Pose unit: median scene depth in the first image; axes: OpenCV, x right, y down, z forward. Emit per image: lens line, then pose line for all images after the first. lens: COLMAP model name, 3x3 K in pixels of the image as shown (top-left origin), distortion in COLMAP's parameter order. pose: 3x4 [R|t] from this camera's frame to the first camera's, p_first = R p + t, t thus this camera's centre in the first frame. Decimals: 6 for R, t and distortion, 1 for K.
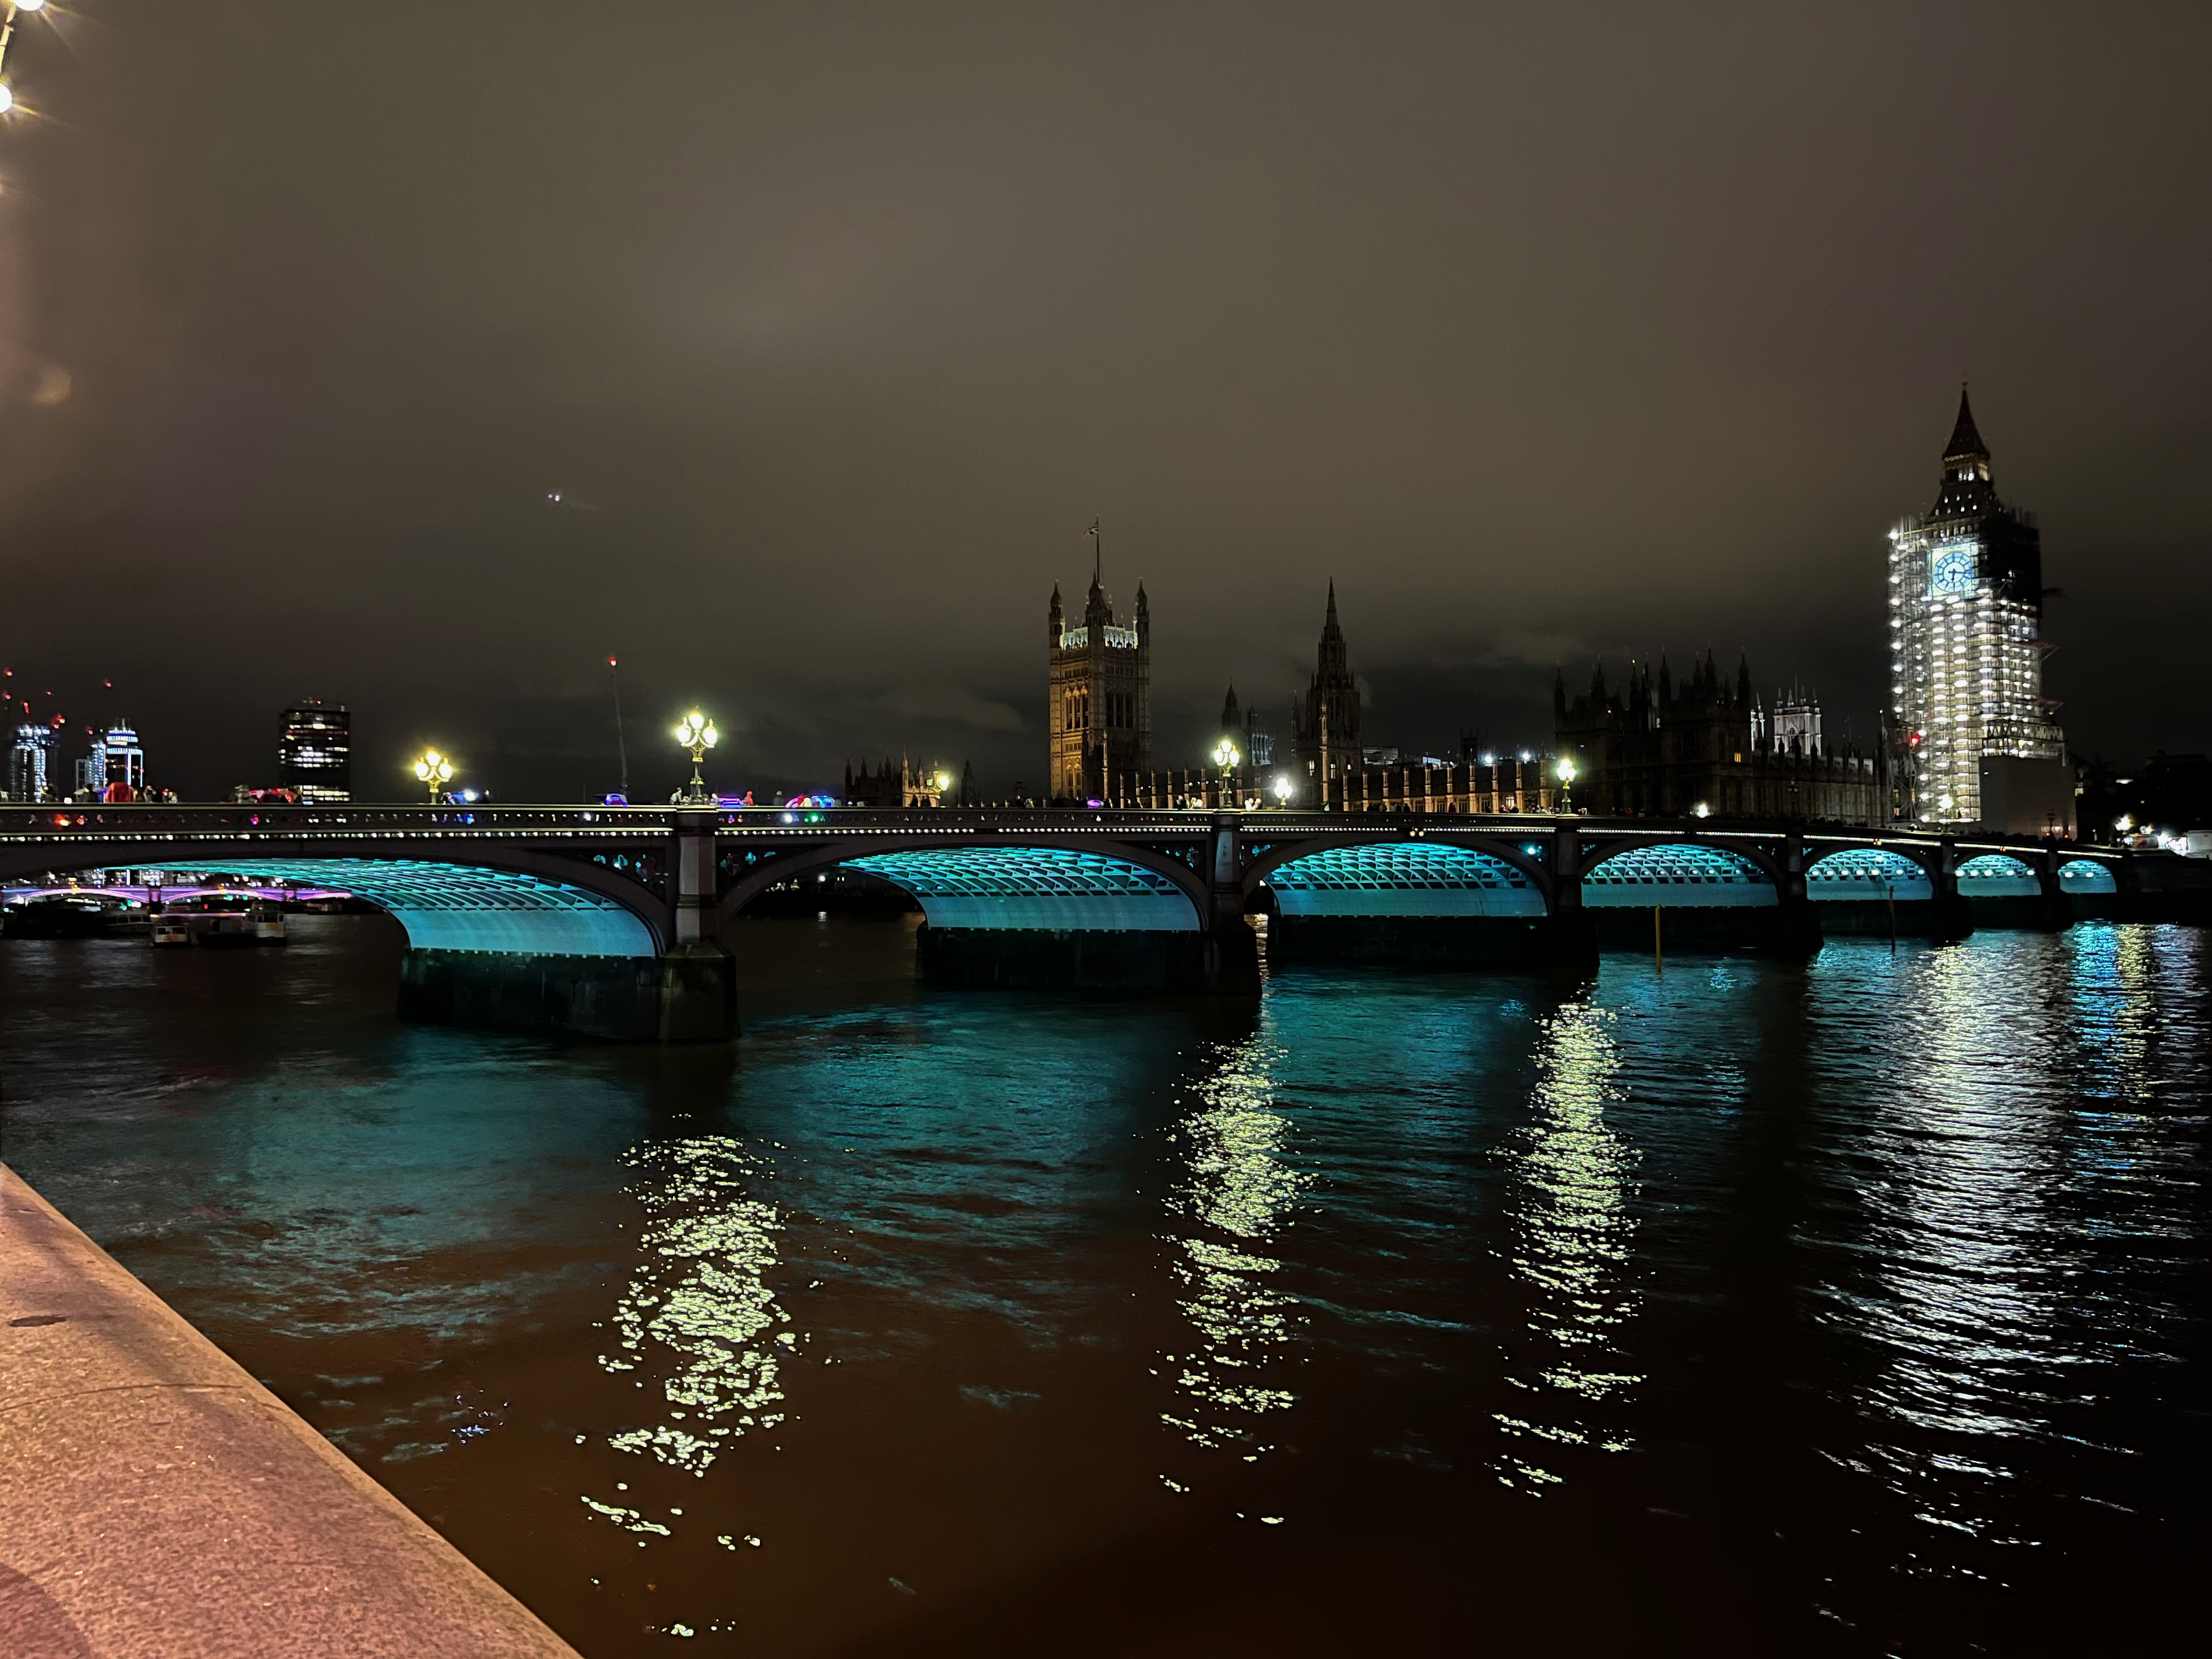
lens RADIAL K [[1657.2, 0, 1111.5], [0, 1657.2, 825.4], [0, 0, 1]] dist [0.040694, -0.000365]
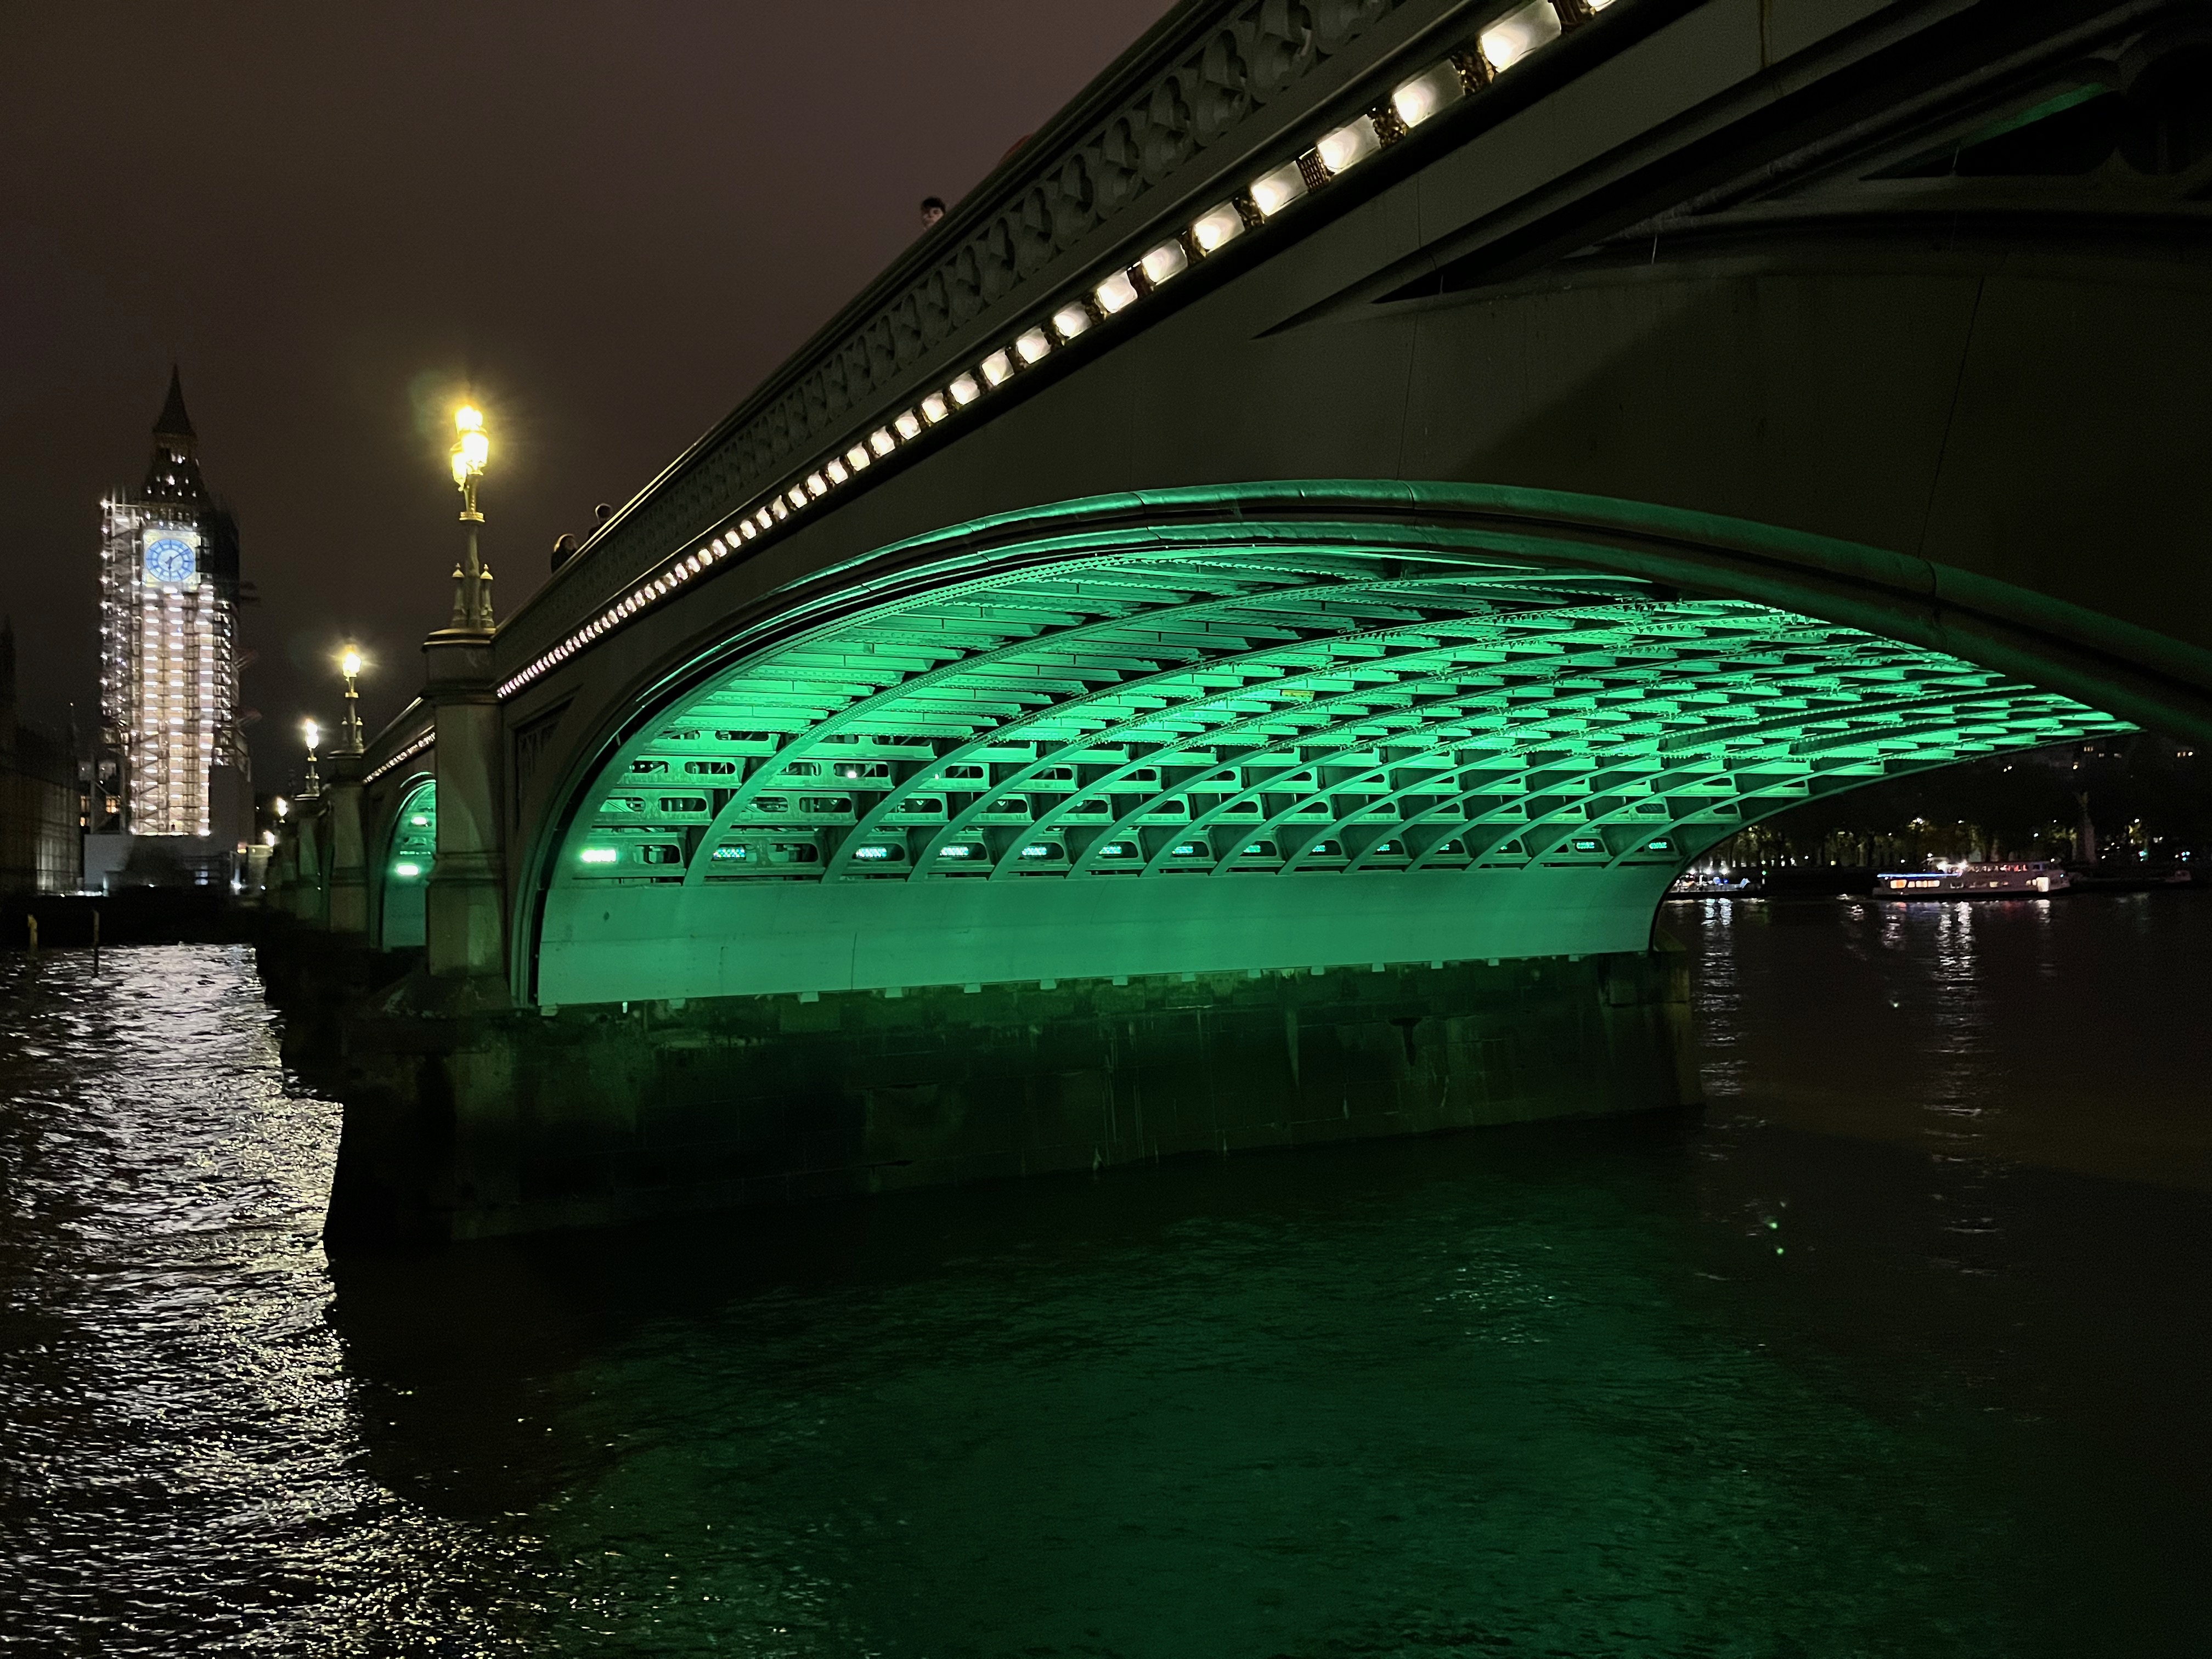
lens RADIAL K [[1657.2, 0, 1101.7], [0, 1657.2, 829.1], [0, 0, 1]] dist [0.040694, -0.000365]
pose [[0.300102, 0.036207, 0.953220, -0.208347], [-0.018901, 0.999309, -0.032007, 0.014192], [-0.953720, -0.008411, 0.300579, 0.241450]]
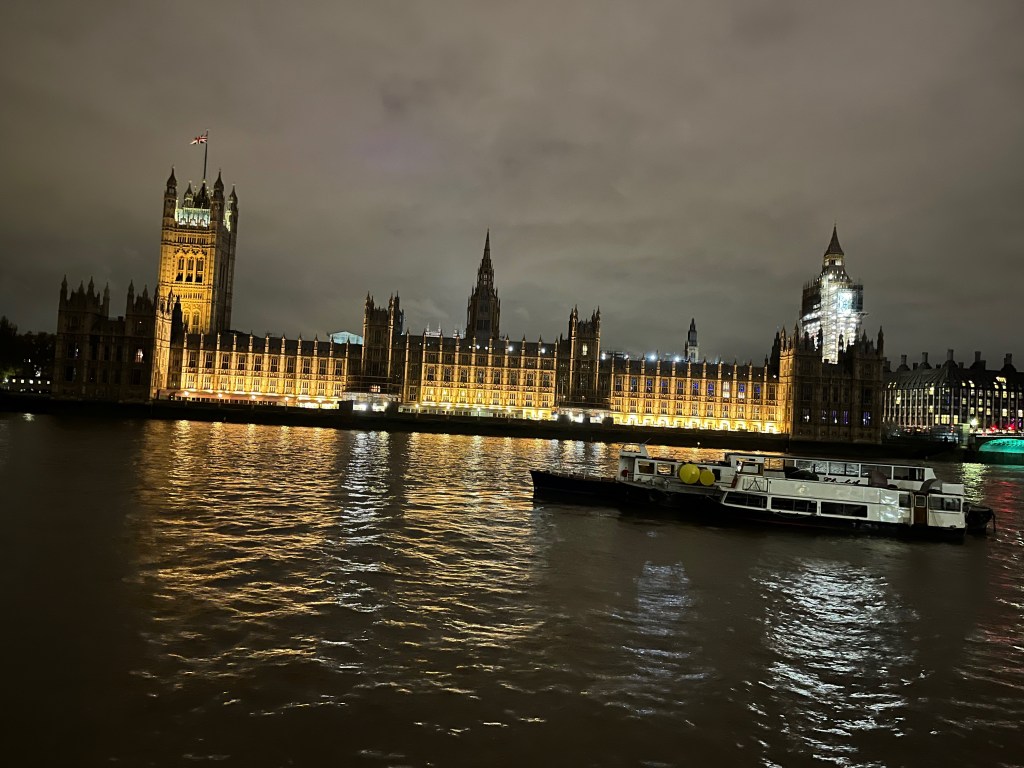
lens RADIAL K [[761.4, 0, 513.0], [0, 761.4, 388.2], [0, 0, 1]] dist [0.031906, -0.012466]
pose [[0.577365, 0.070701, 0.813419, -0.638903], [-0.085760, 0.995984, -0.025697, 0.034914], [-0.811970, -0.054922, 0.581110, 0.735760]]
